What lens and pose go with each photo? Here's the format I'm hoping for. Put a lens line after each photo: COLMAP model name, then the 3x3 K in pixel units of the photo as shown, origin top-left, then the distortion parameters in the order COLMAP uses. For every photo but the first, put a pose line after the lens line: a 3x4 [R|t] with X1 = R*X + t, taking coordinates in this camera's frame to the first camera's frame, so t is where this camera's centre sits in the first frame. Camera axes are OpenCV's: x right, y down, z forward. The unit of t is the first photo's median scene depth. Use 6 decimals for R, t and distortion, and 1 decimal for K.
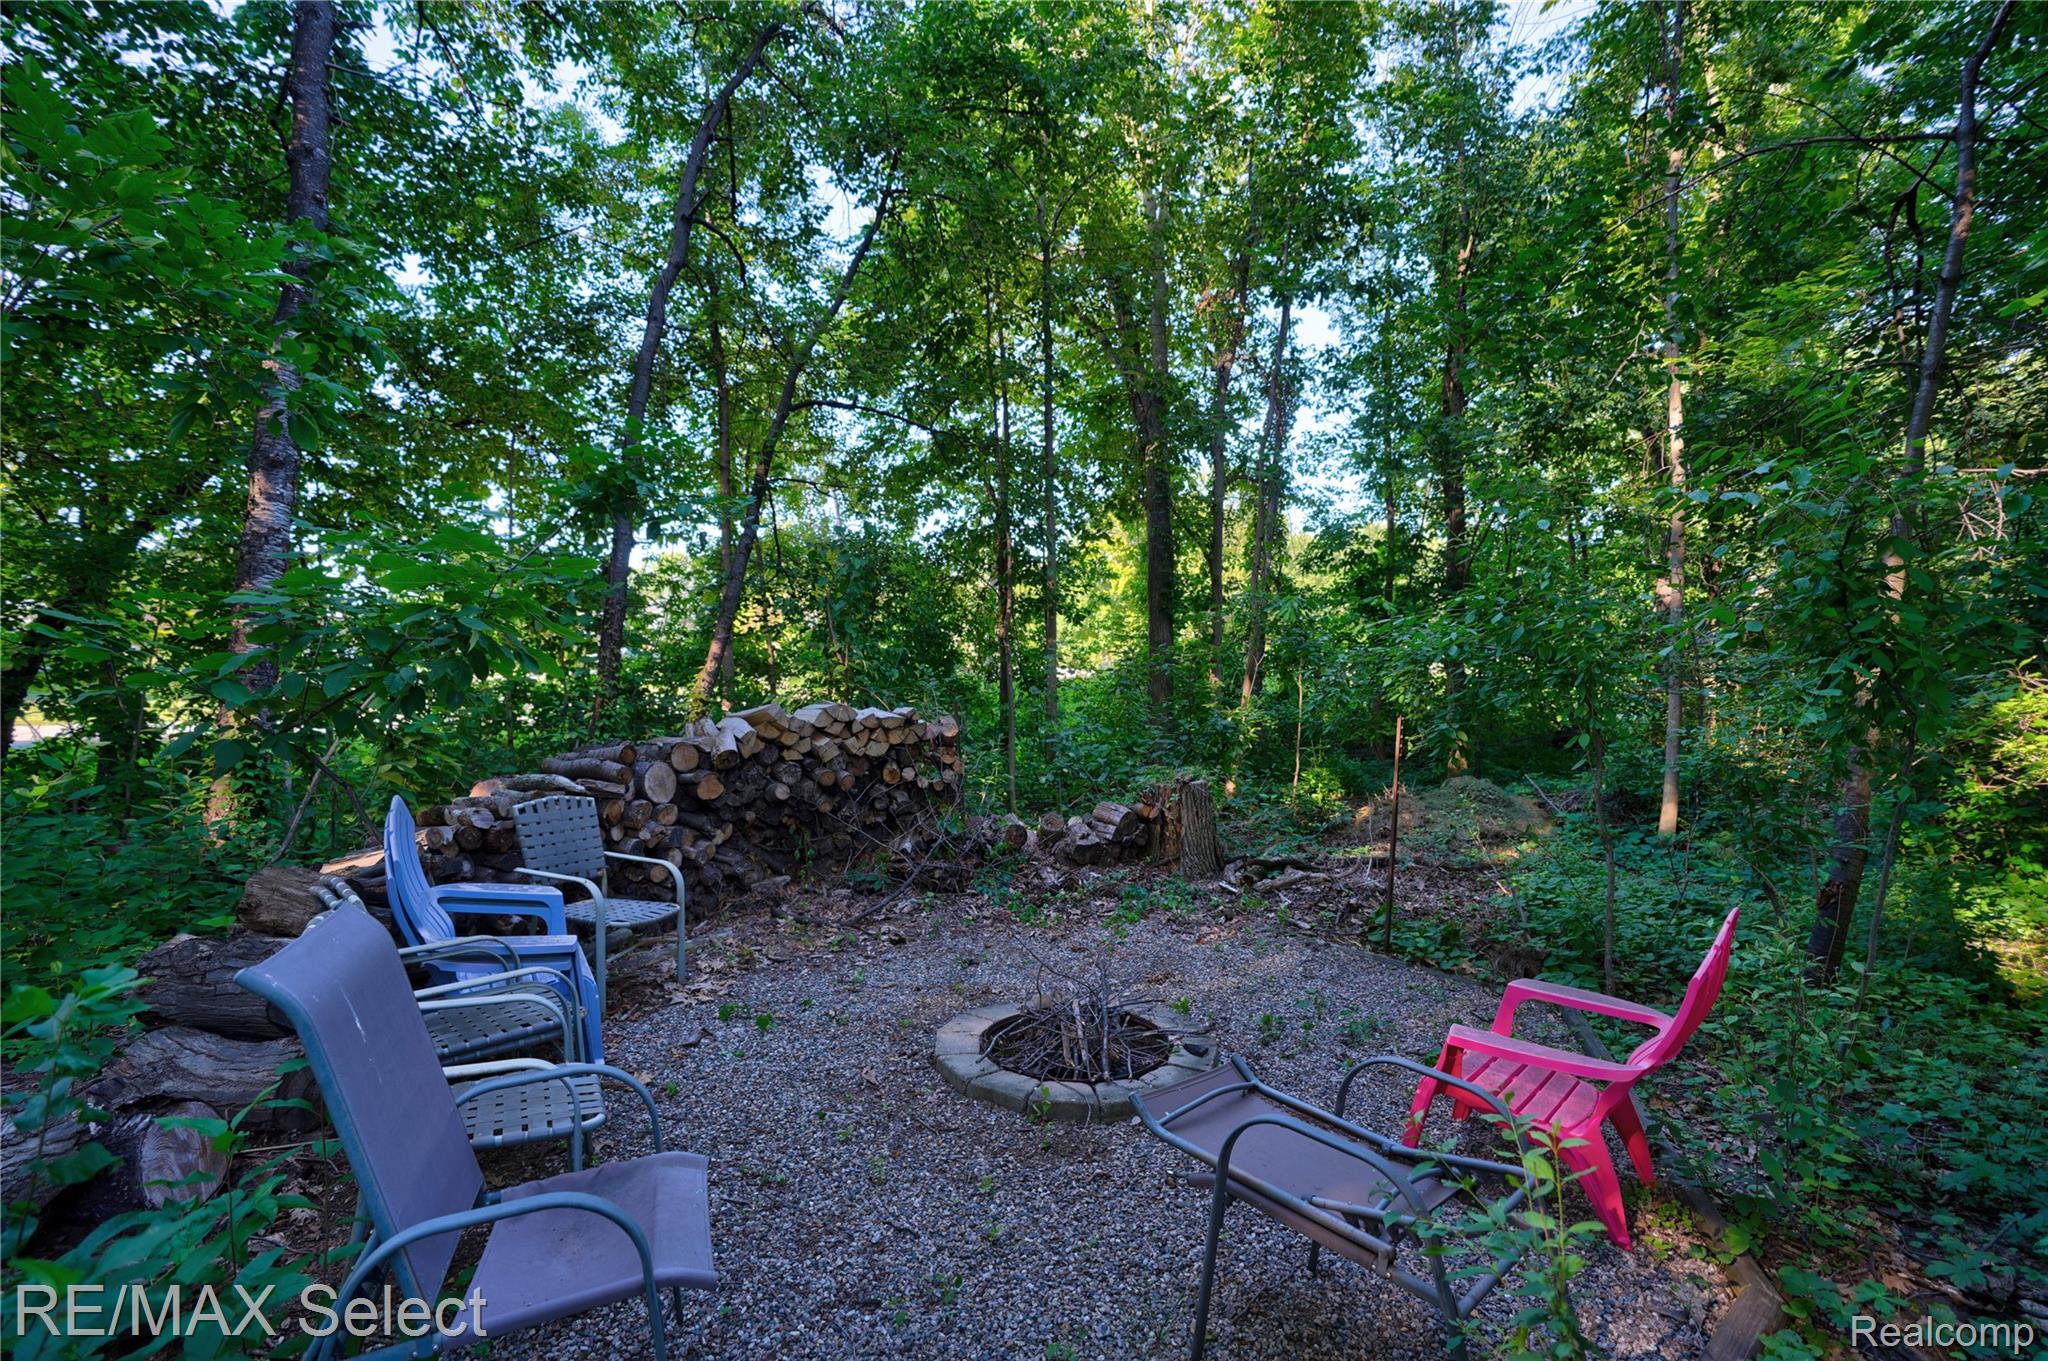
lens RADIAL K [[951.2, 0, 1027.7], [0, 951.2, 688.5], [0, 0, 1]] dist [-0.078814, 0.034207]
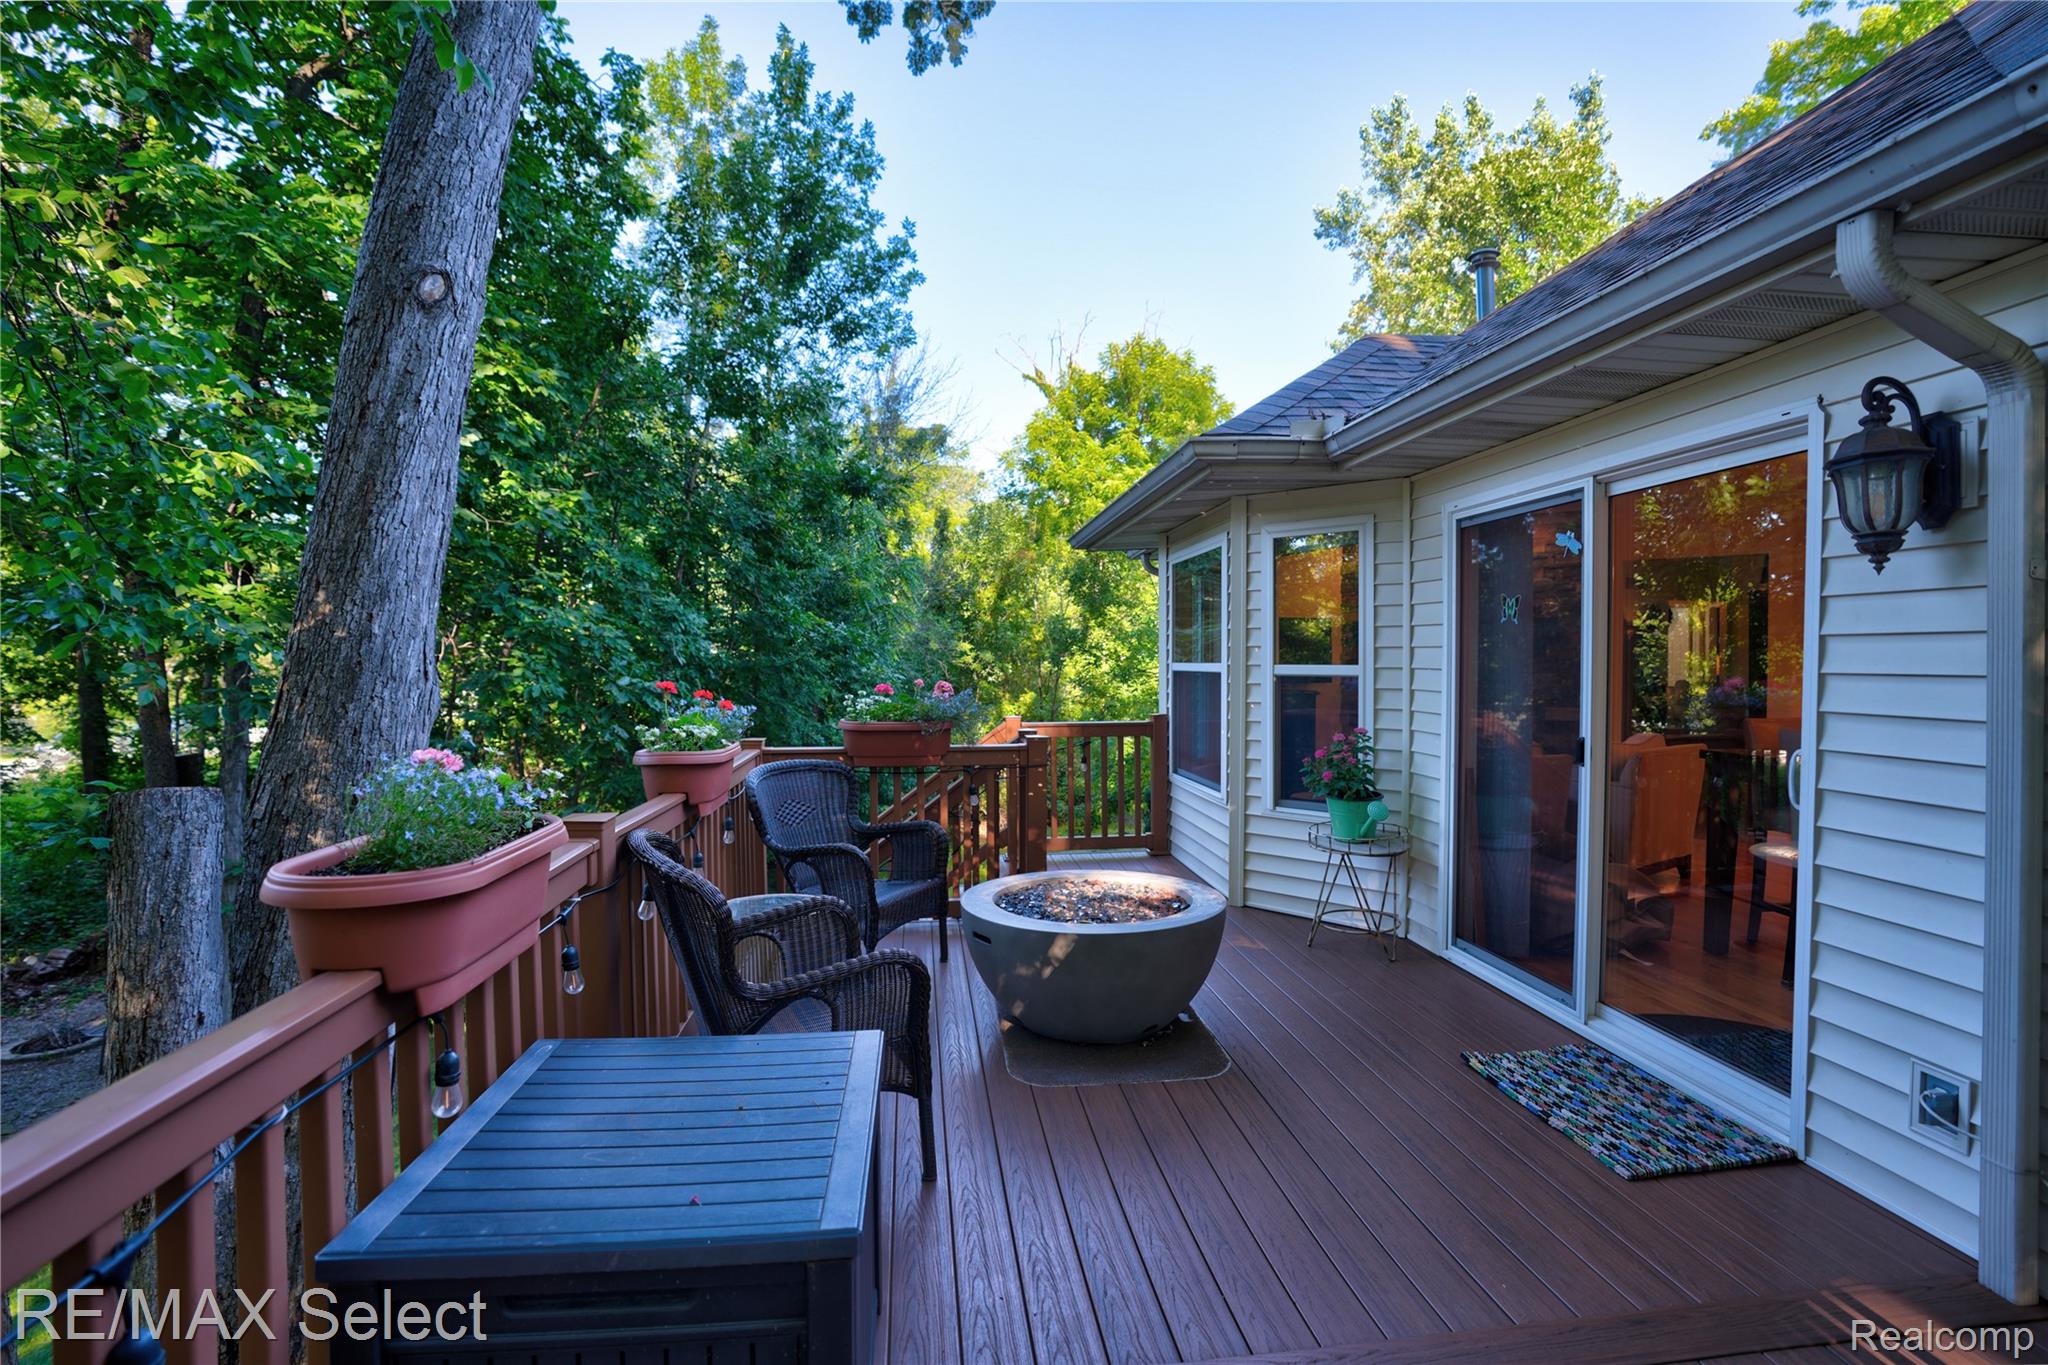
lens RADIAL K [[952.2, 0, 1024.0], [0, 952.2, 682.5], [0, 0, 1]] dist [-0.051390, 0.016423]
pose [[0.604025, -0.022648, 0.796643, -0.300255], [0.028302, 0.999575, 0.006958, -0.563378], [-0.796462, 0.018344, 0.604410, -2.568550]]
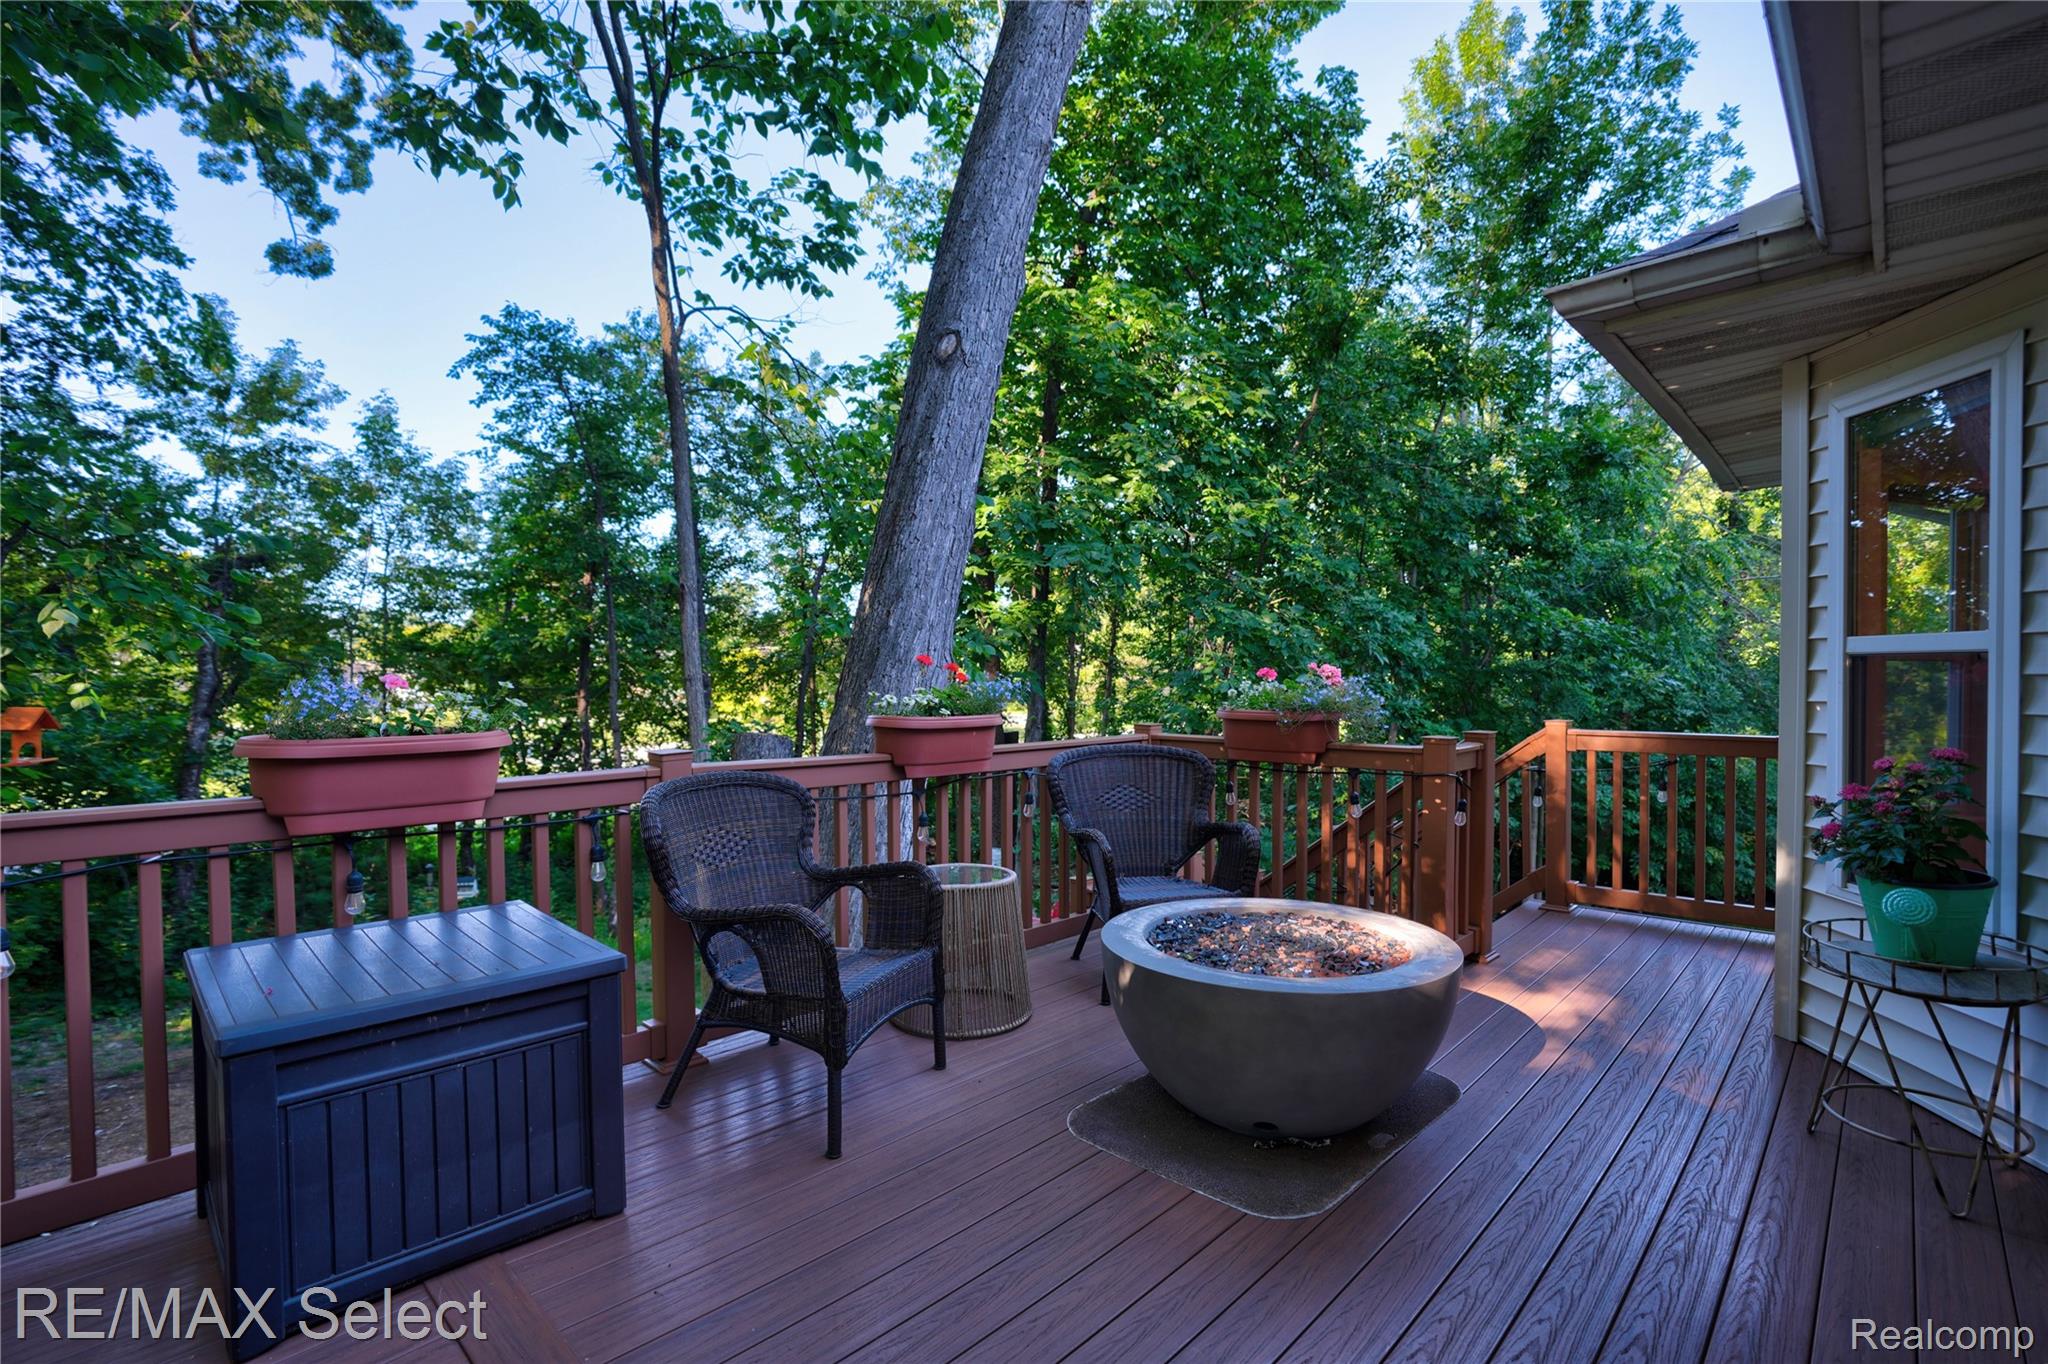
lens RADIAL K [[951.2, 0, 1027.7], [0, 951.2, 690.0], [0, 0, 1]] dist [-0.078814, 0.034207]
pose [[0.998768, -0.002096, 0.049581, 0.091626], [0.002639, 0.999937, -0.010883, -0.533852], [-0.049555, 0.011000, 0.998711, -2.690804]]
